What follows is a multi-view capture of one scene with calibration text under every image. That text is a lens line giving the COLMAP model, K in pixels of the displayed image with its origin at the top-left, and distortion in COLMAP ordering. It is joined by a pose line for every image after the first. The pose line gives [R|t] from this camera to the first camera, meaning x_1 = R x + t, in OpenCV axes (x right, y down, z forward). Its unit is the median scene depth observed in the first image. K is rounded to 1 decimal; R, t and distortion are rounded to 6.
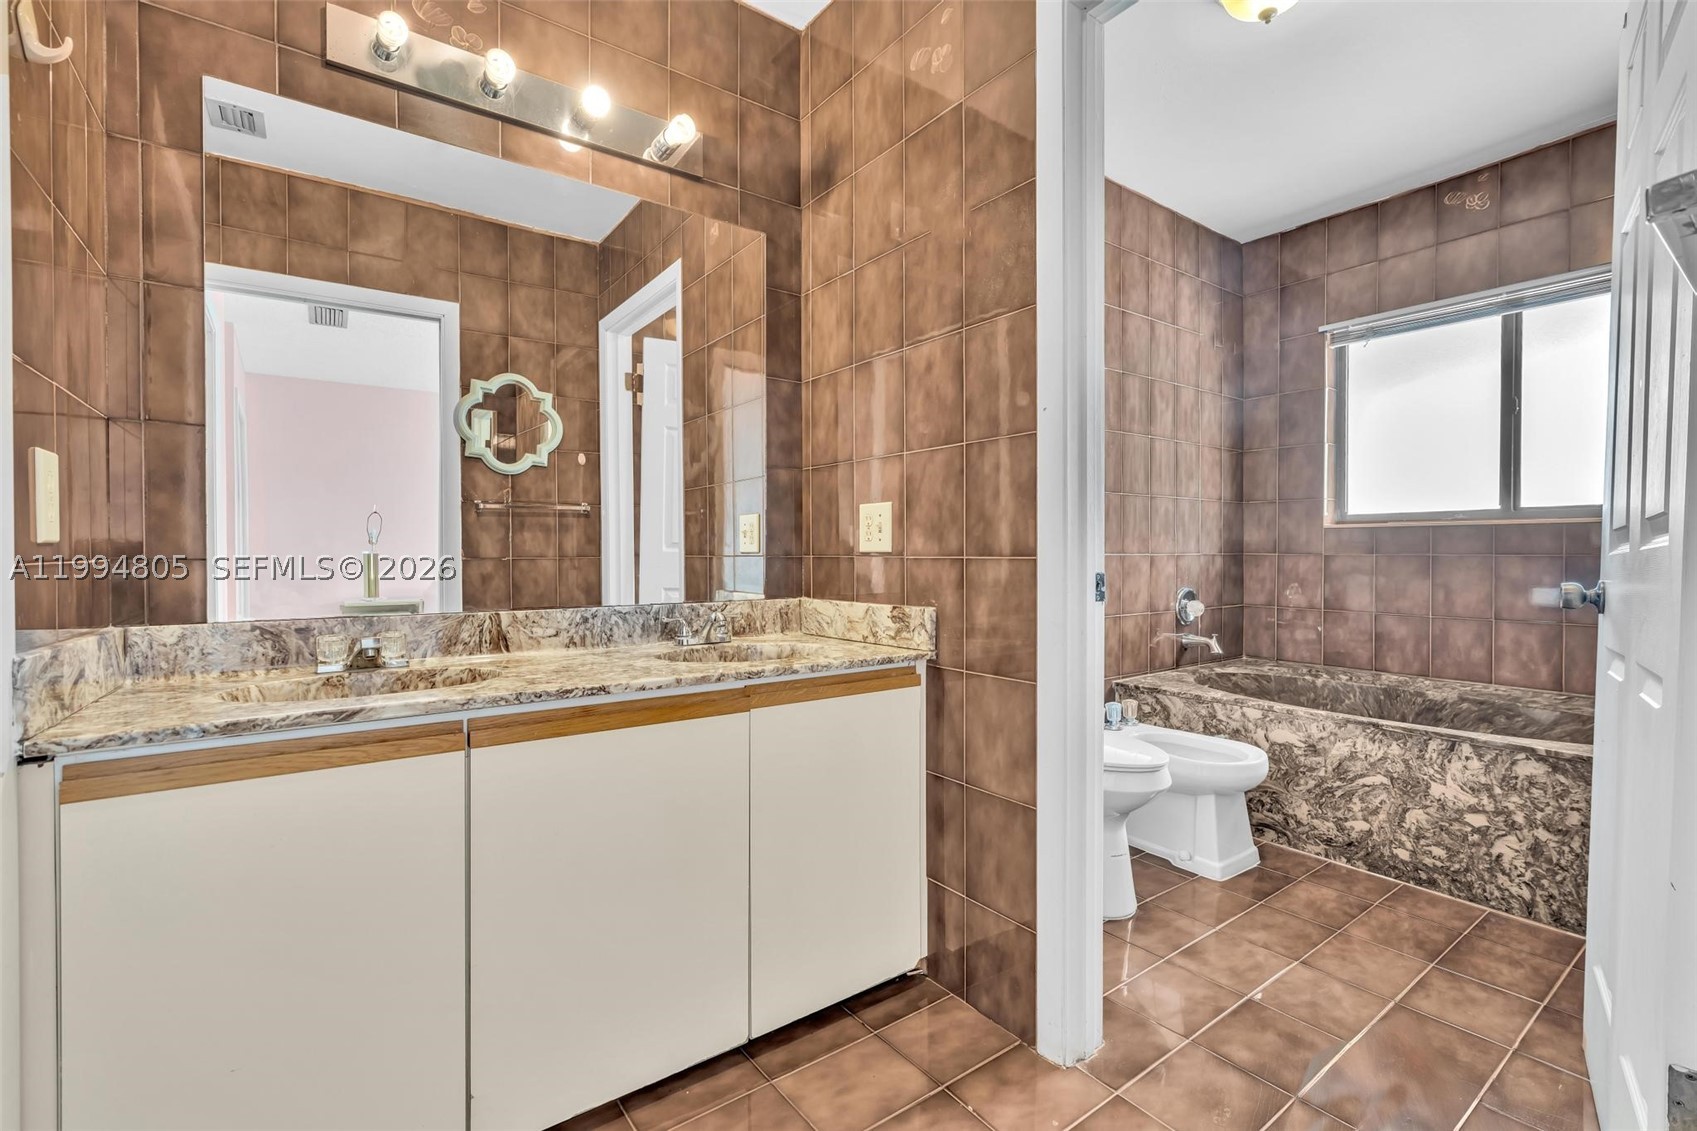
lens RADIAL K [[758.3, 0, 848.8], [0, 758.3, 561.9], [0, 0, 1]] dist [0.000405, 0.001761]
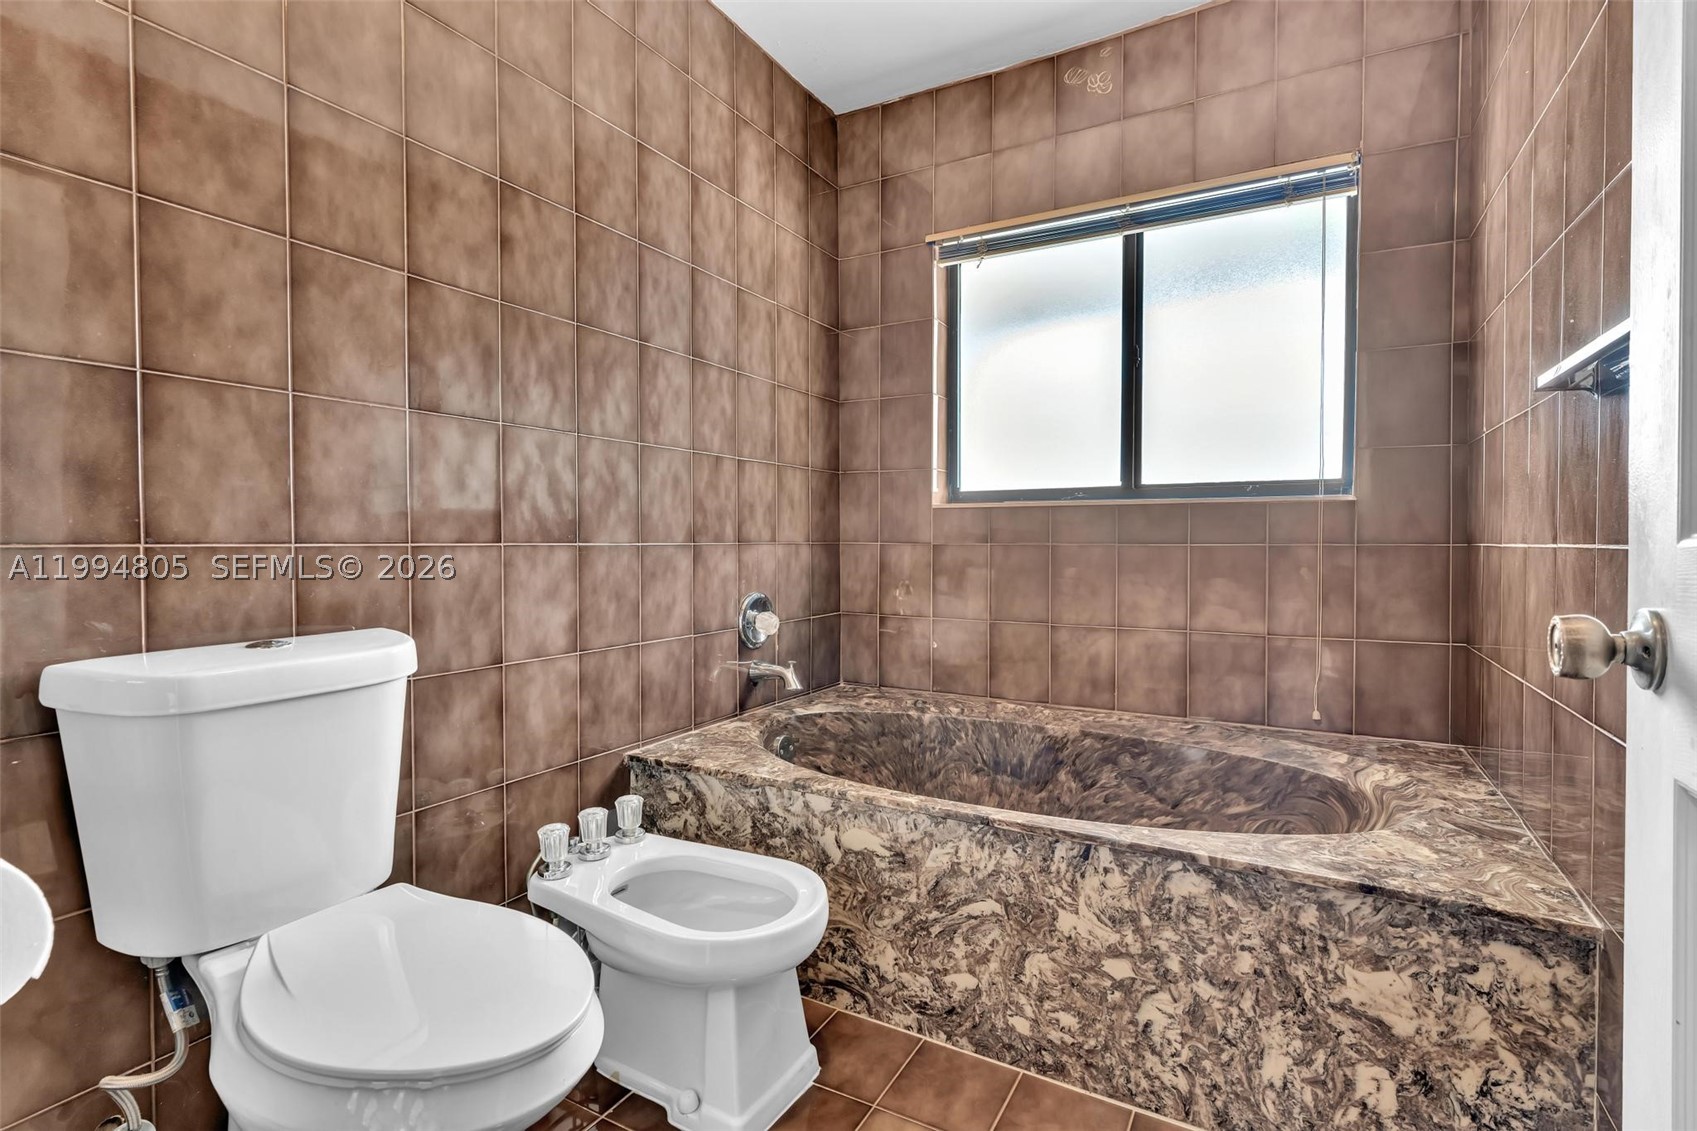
lens RADIAL K [[758.3, 0, 851.1], [0, 758.3, 558.1], [0, 0, 1]] dist [0.000405, 0.001761]
pose [[0.915920, -0.008702, 0.401267, 0.284265], [0.003997, 0.999913, 0.012559, -0.005729], [-0.401341, -0.009899, 0.915875, 0.391485]]
